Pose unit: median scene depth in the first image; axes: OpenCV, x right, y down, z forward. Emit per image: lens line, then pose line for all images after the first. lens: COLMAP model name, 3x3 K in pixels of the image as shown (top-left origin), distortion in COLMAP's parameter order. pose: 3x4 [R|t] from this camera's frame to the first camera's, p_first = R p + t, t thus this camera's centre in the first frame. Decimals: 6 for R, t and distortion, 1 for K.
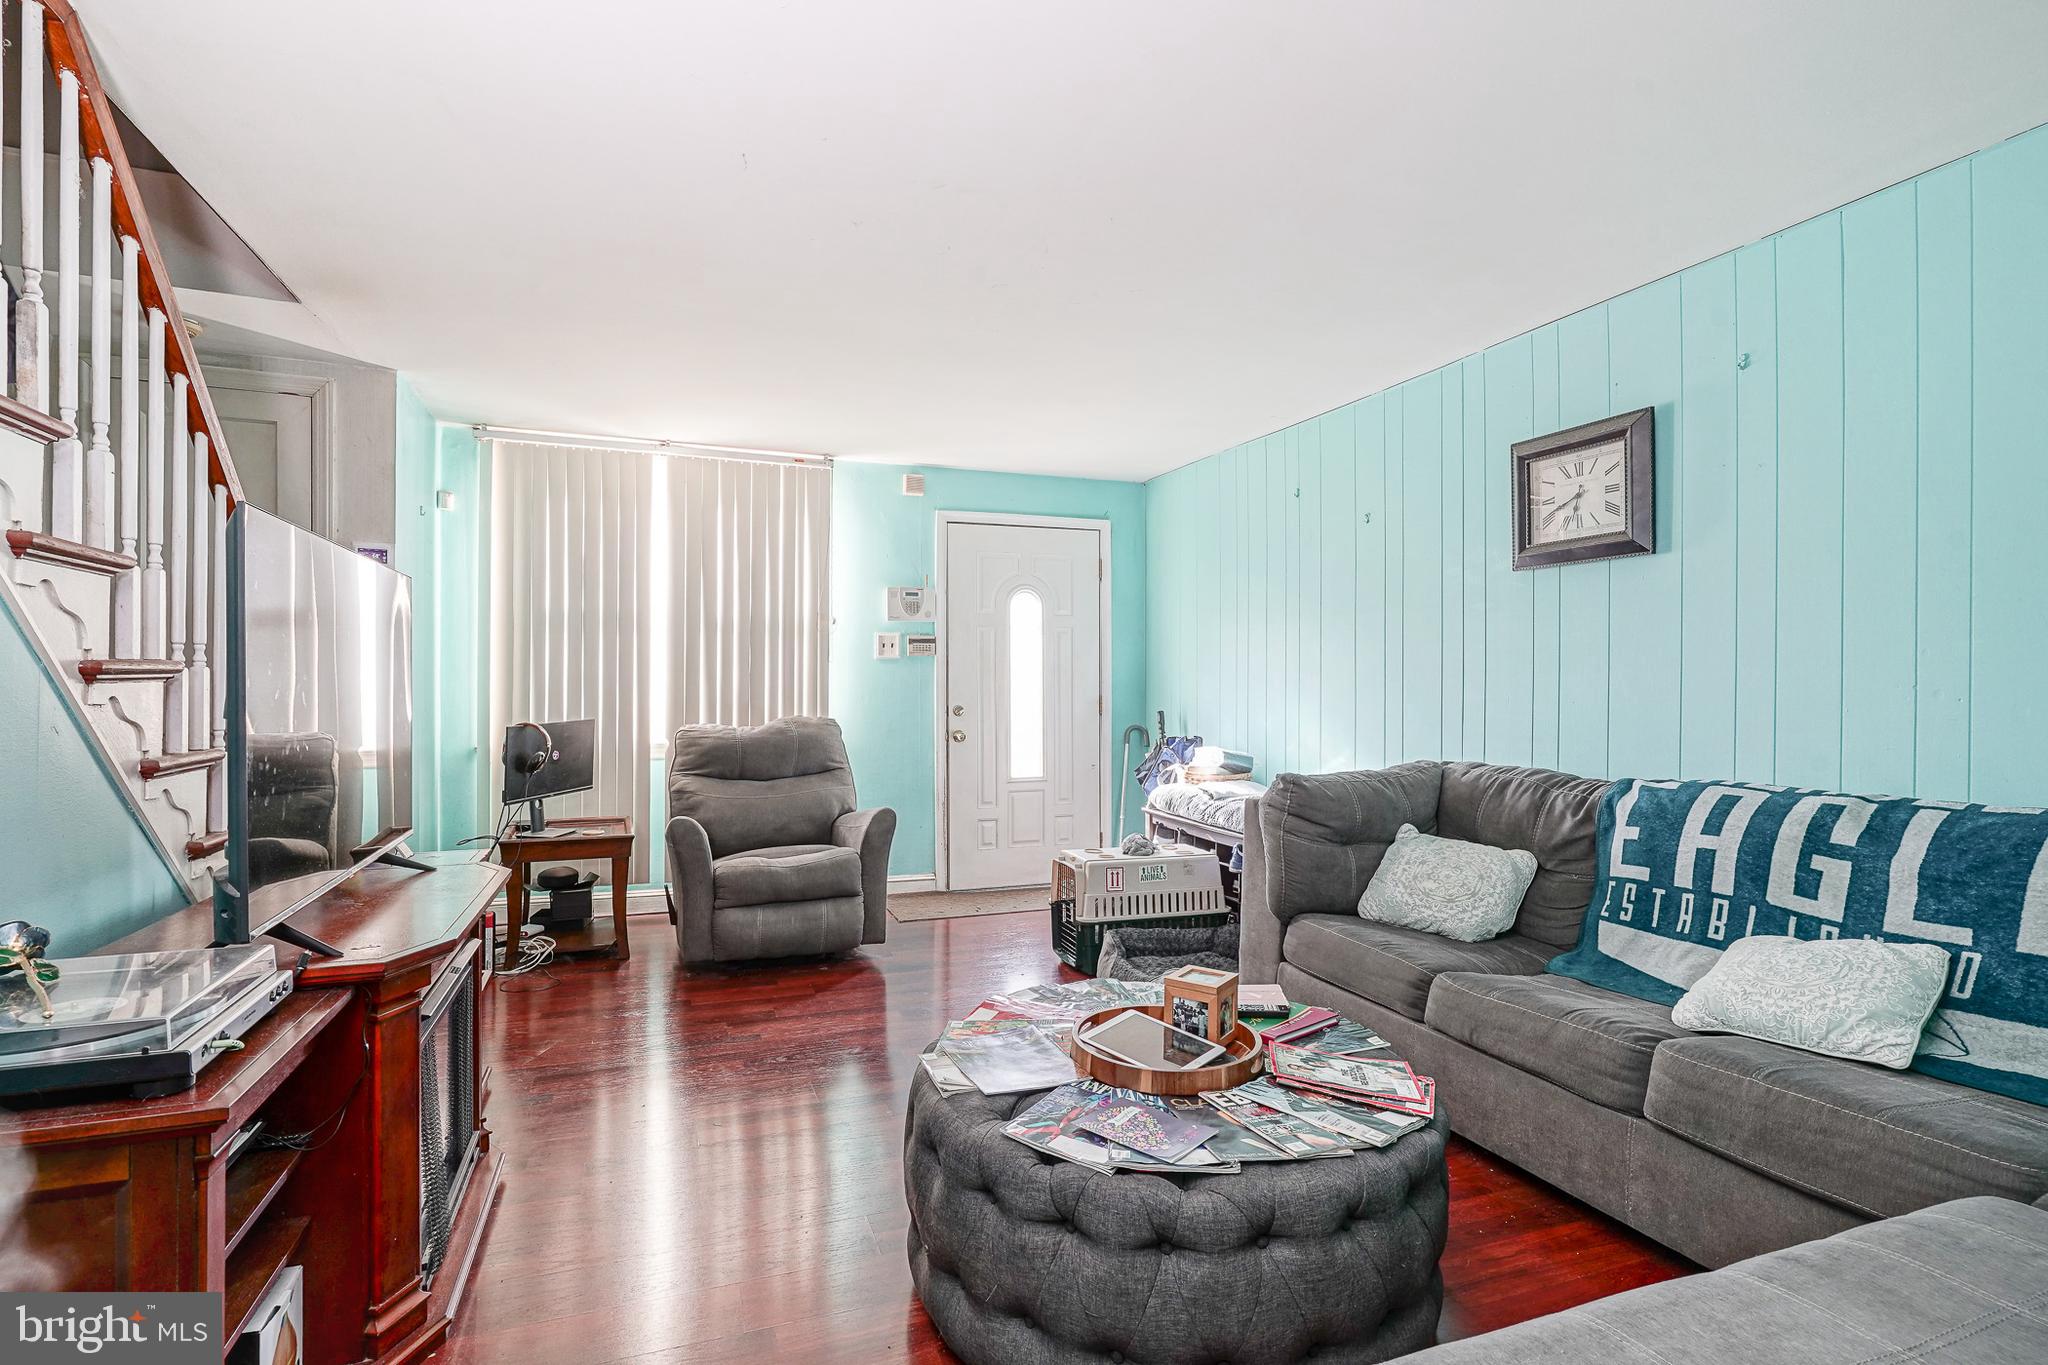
lens RADIAL K [[1008.9, 0, 1018.0], [0, 1008.9, 689.1], [0, 0, 1]] dist [-0.007250, 0.005247]
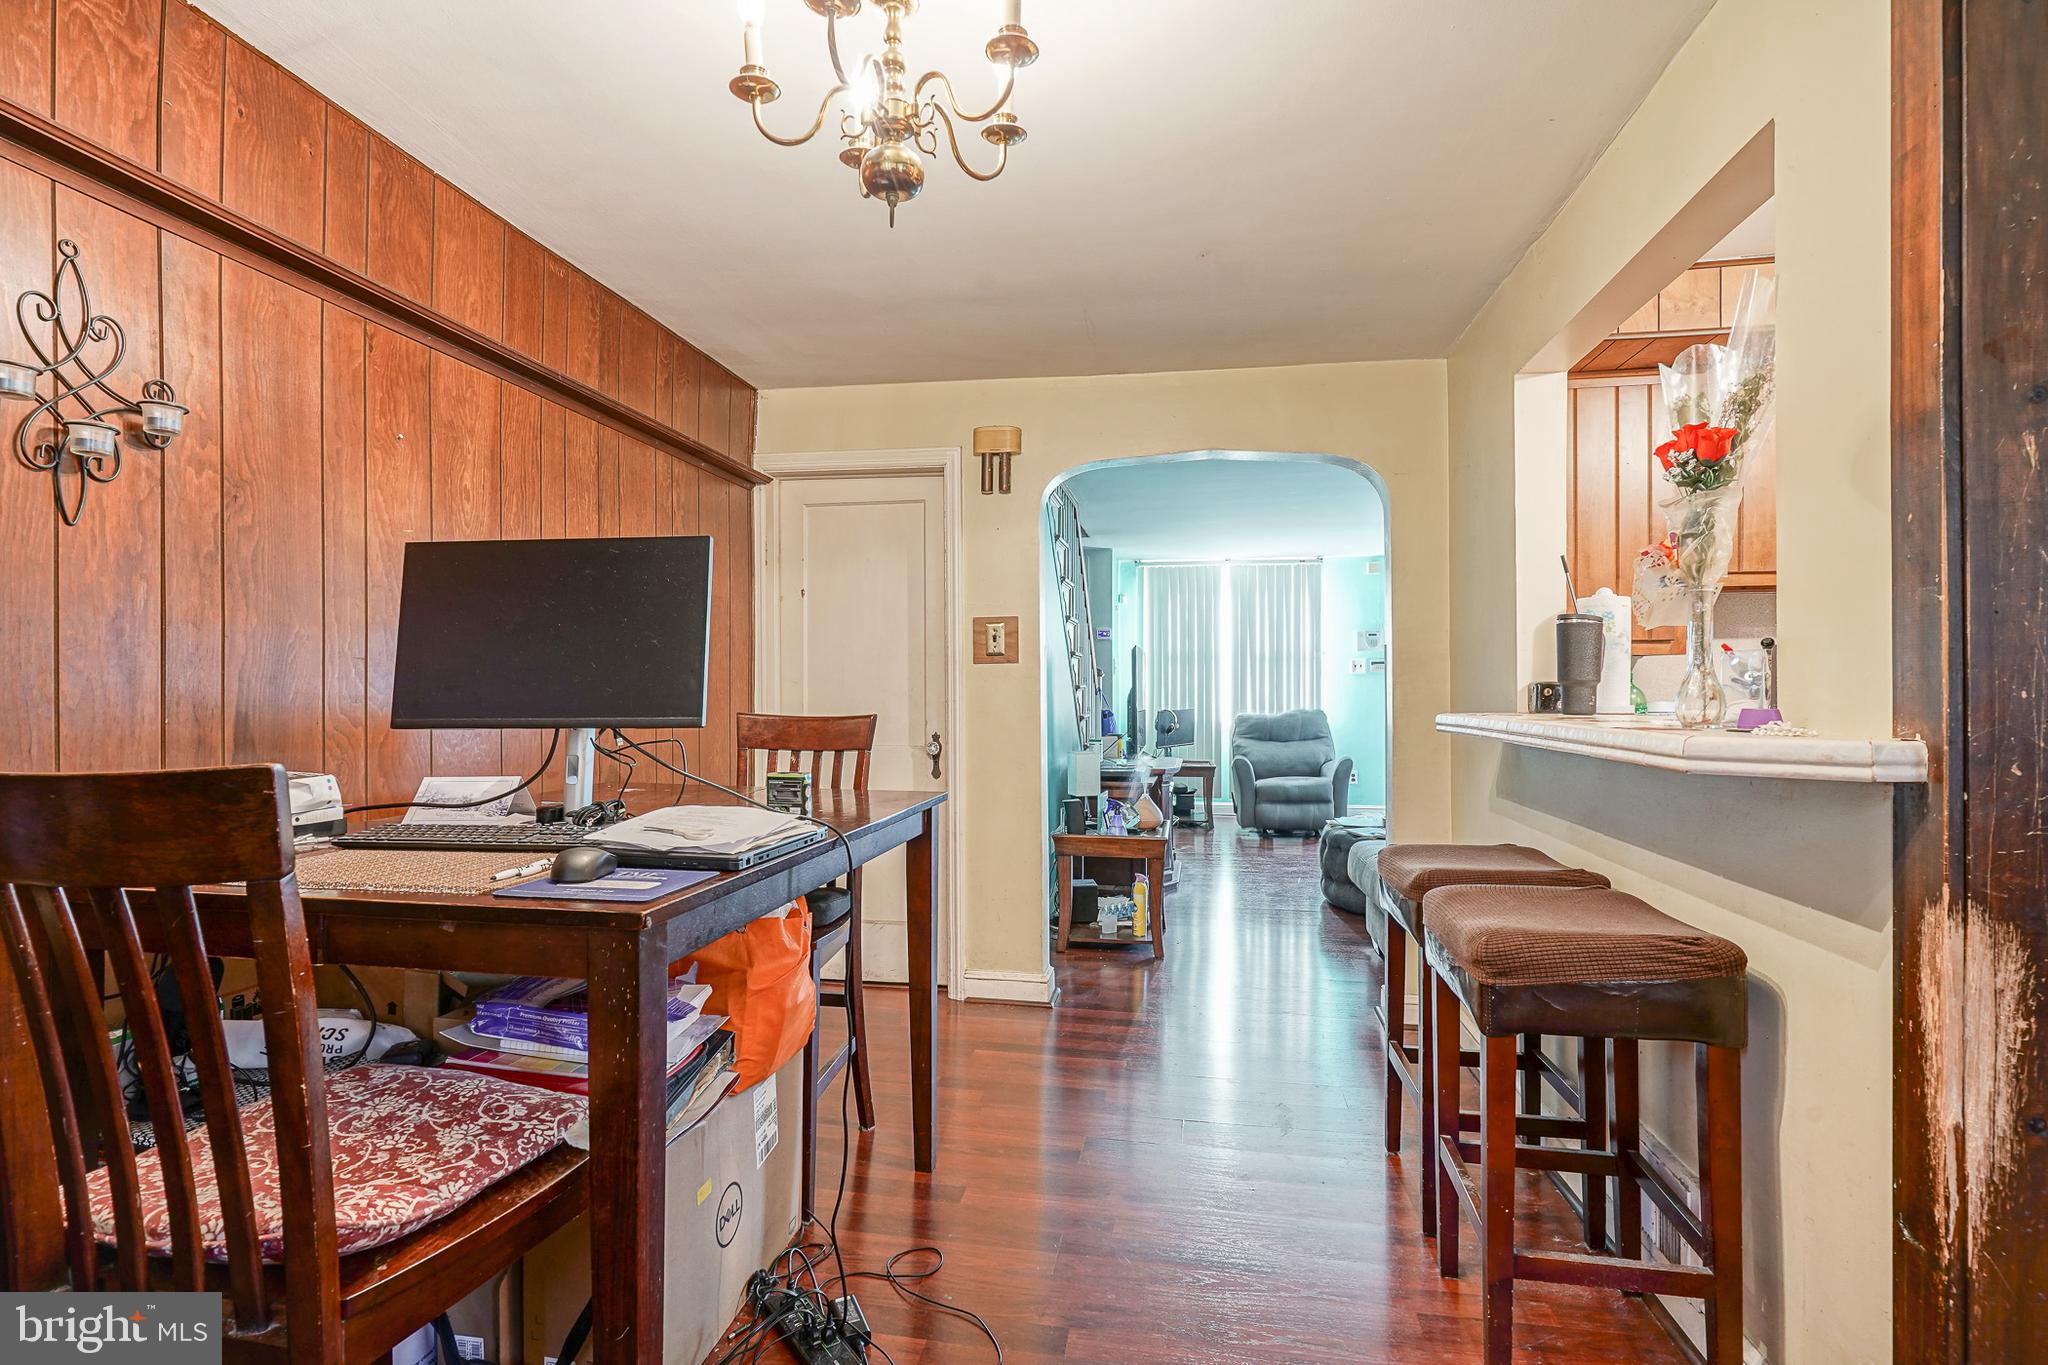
lens RADIAL K [[1008.9, 0, 1014.0], [0, 1008.9, 688.8], [0, 0, 1]] dist [-0.007250, 0.005247]
pose [[0.871442, 0.000361, -0.490498, 0.230610], [-0.001130, 0.999999, -0.001273, -0.004634], [0.490497, 0.001664, 0.871441, -0.866095]]
